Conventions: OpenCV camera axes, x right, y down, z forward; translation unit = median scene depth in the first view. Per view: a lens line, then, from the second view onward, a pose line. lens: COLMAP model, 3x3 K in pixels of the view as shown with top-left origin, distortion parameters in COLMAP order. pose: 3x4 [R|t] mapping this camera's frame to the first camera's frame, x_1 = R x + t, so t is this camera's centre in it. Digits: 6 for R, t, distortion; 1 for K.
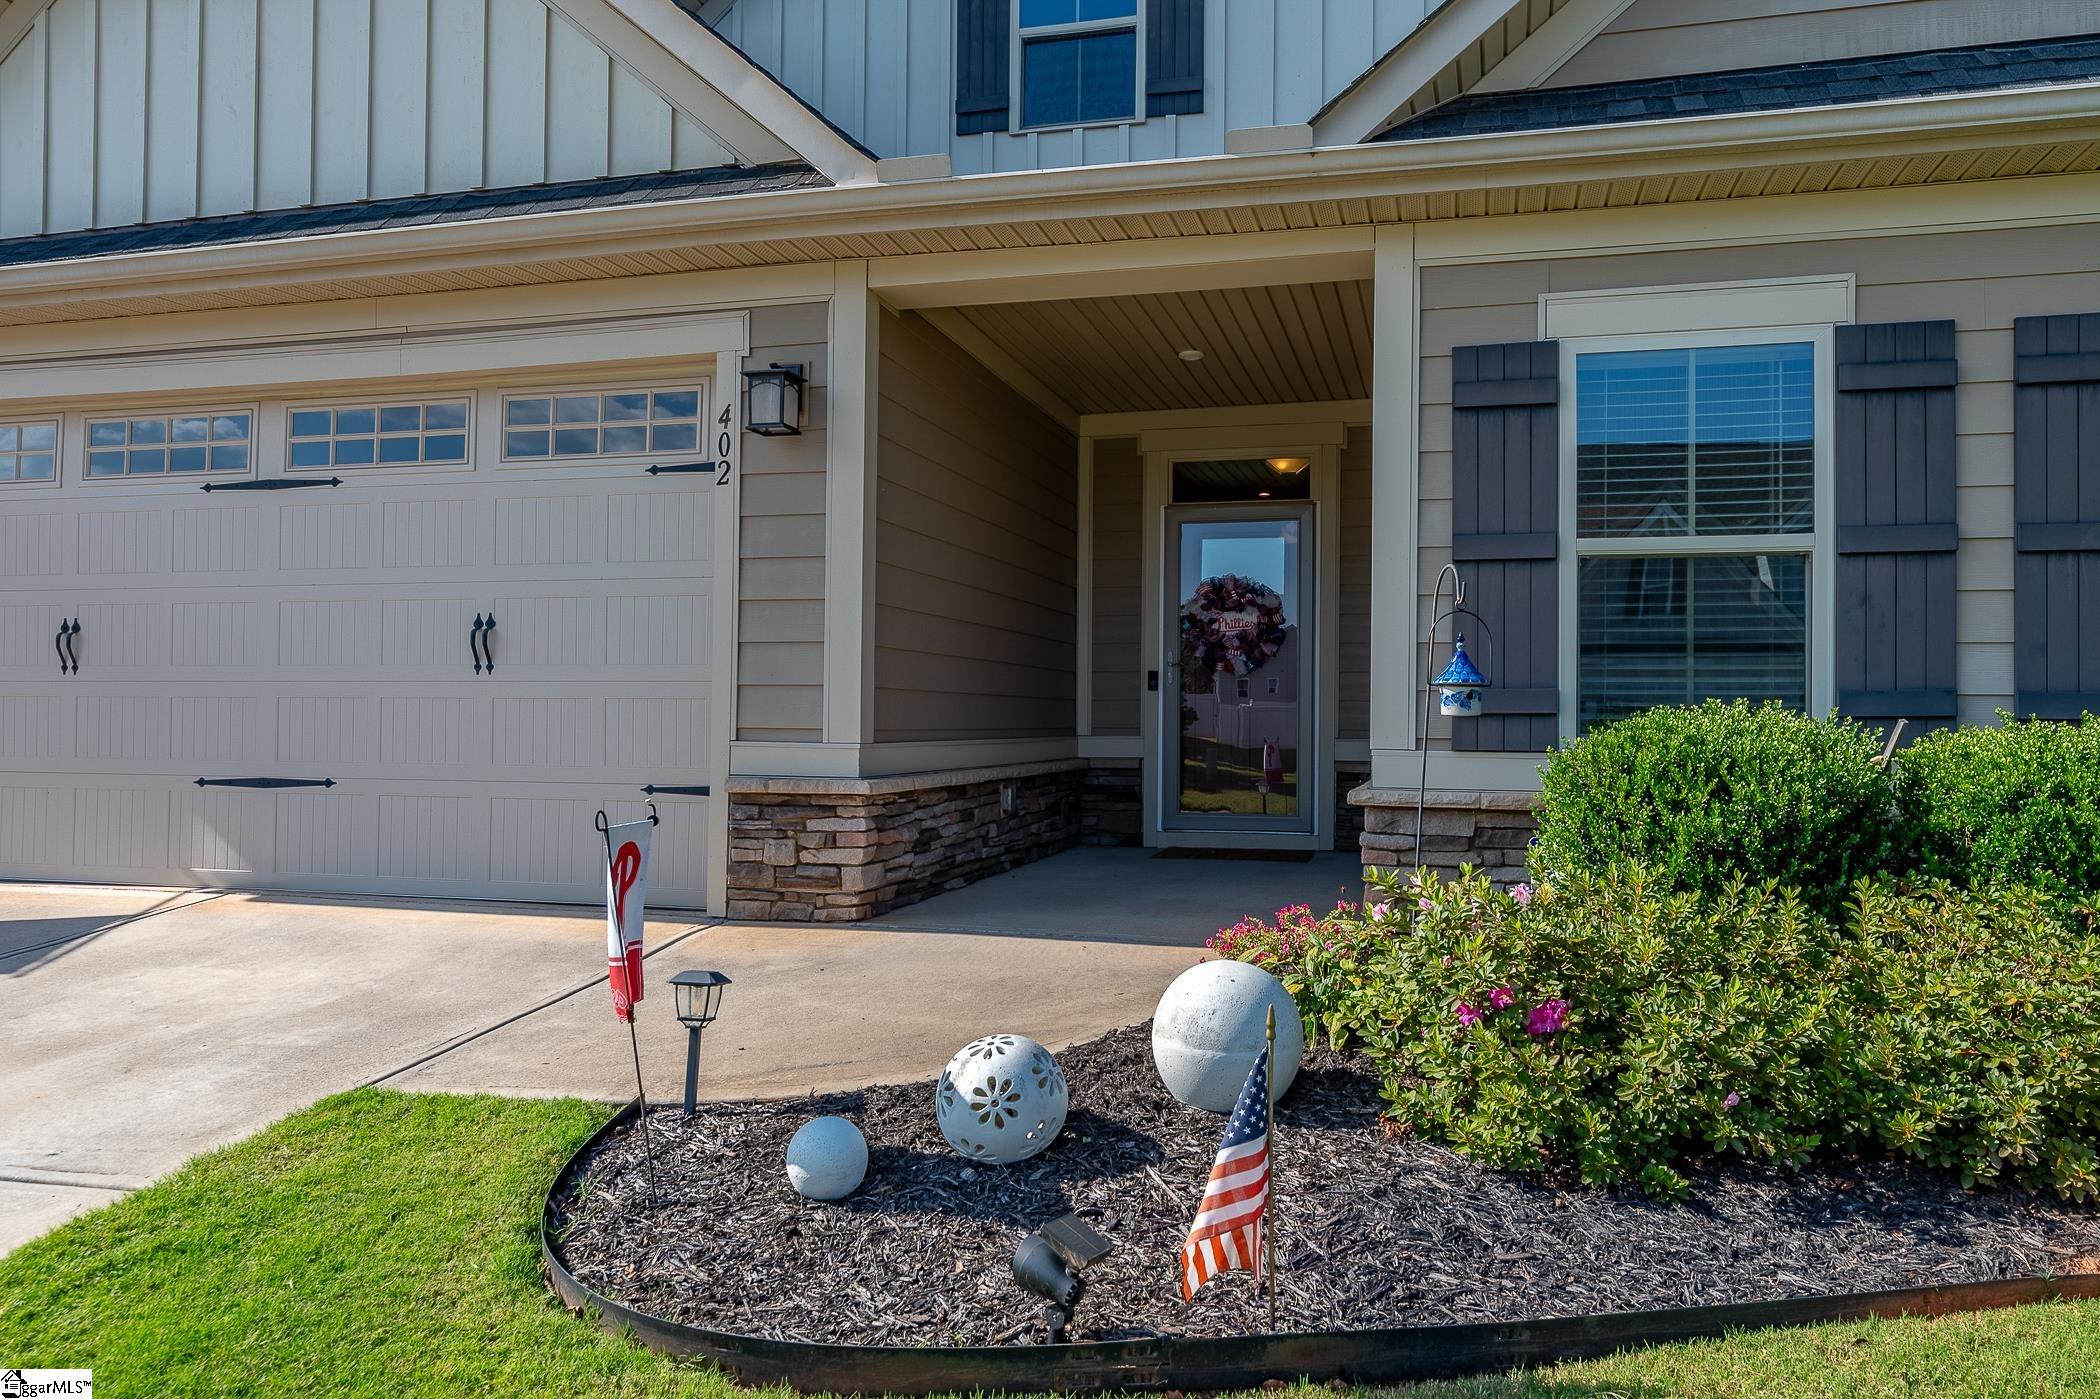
lens RADIAL K [[1507.8, 0, 1010.5], [0, 1507.8, 692.5], [0, 0, 1]] dist [0.001648, -0.000909]
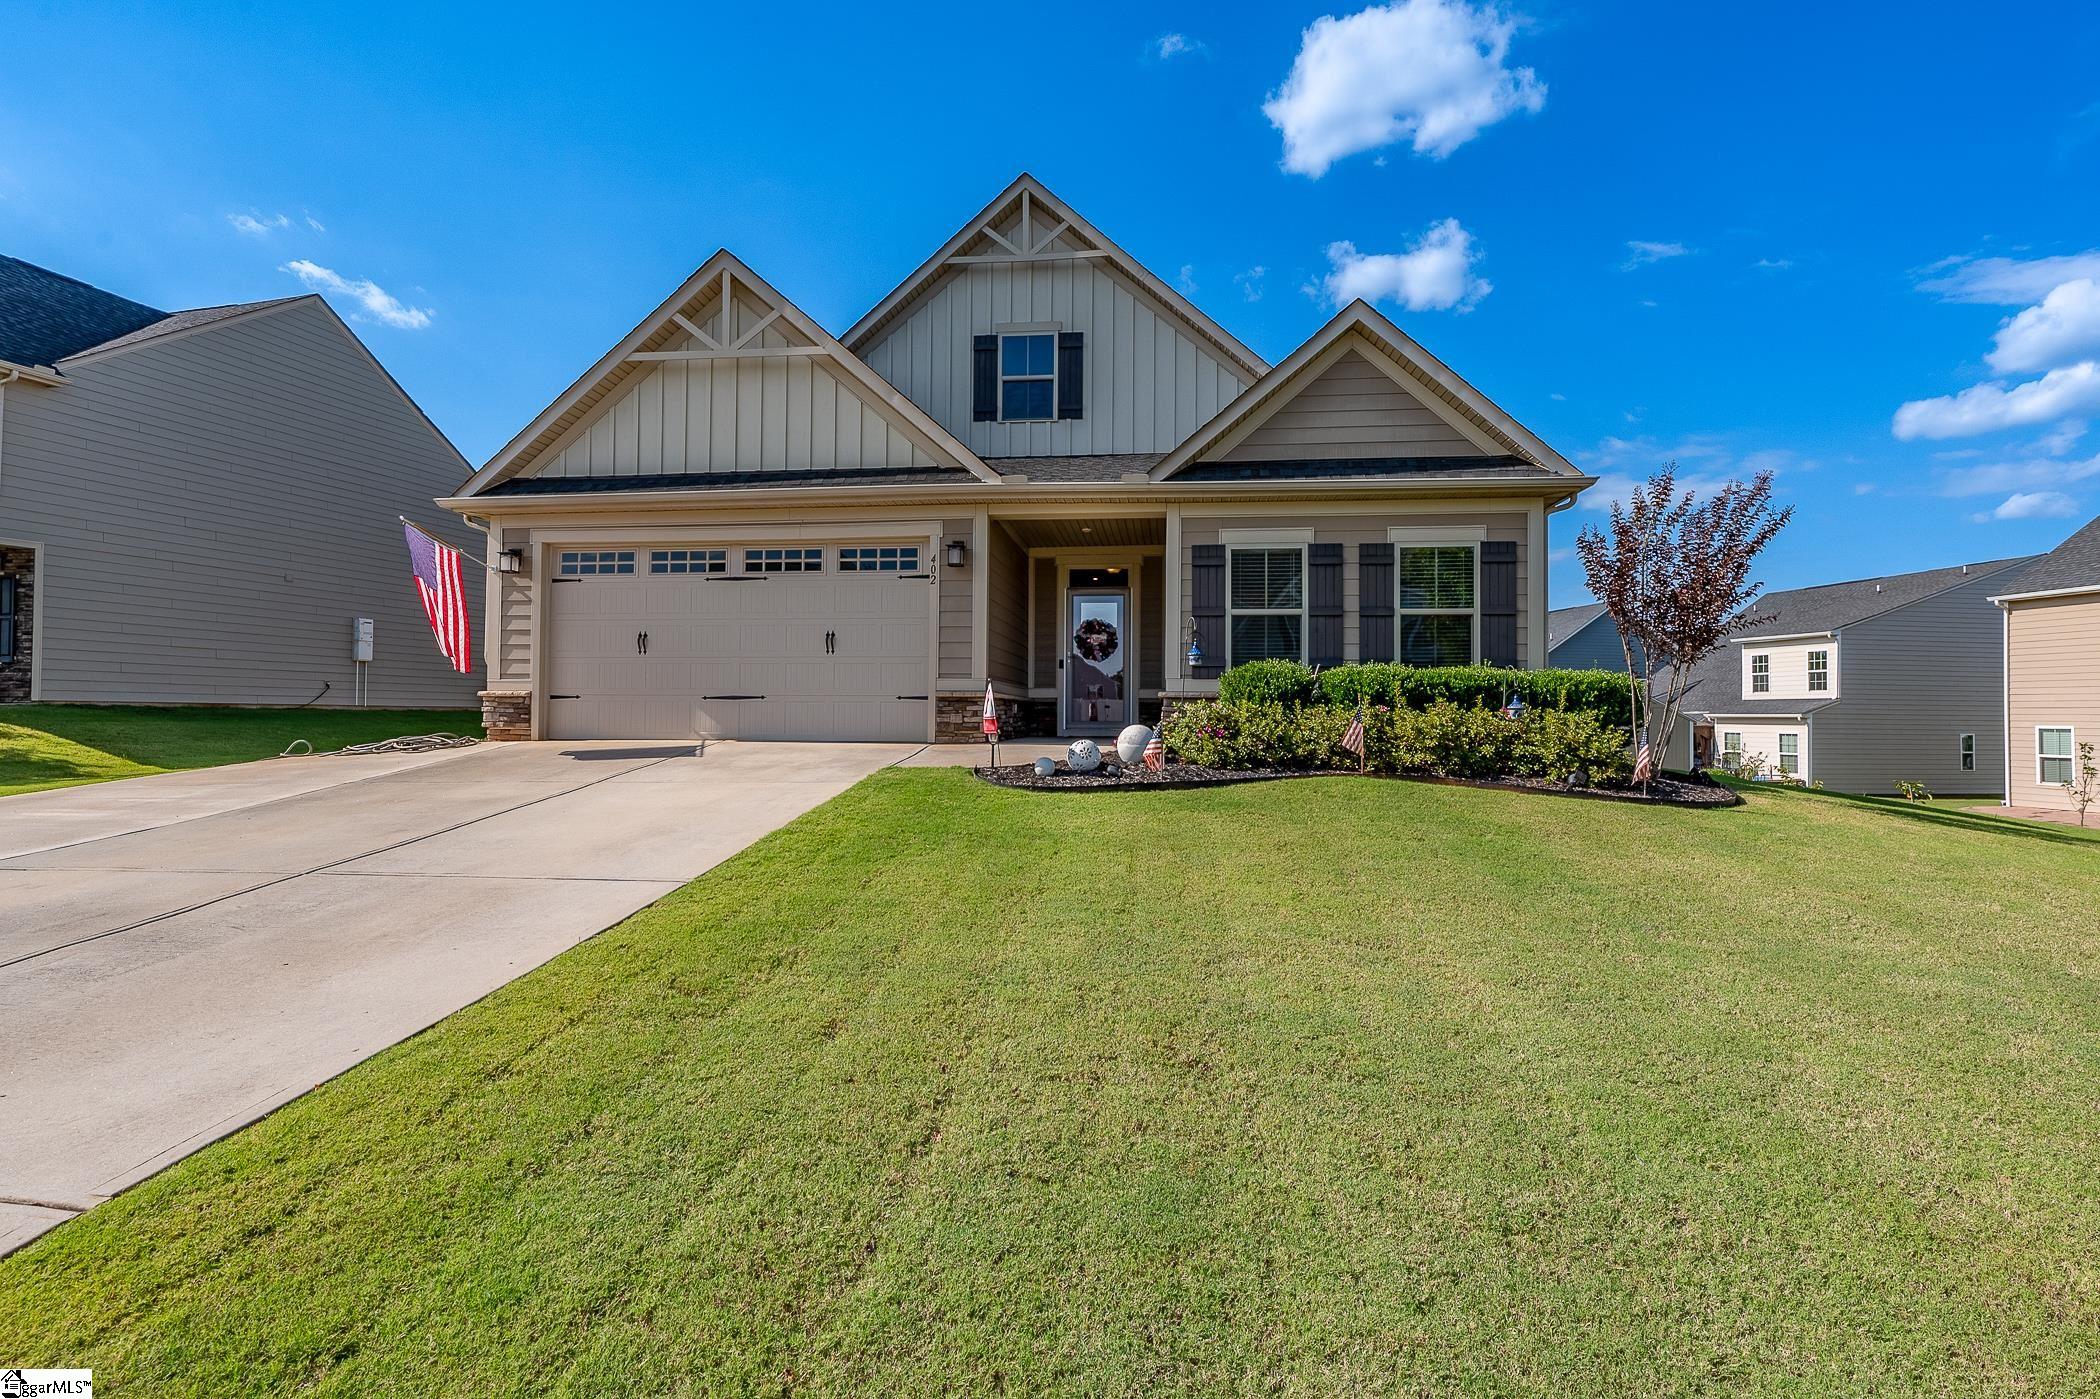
lens RADIAL K [[1052.4, 0, 1050.0], [0, 1052.4, 699.5], [0, 0, 1]] dist [0.001422, -0.000007]
pose [[0.985629, -0.001244, 0.168919, -0.306749], [0.000768, 0.999996, 0.002887, 0.065935], [-0.168922, -0.002716, 0.985626, -0.920152]]
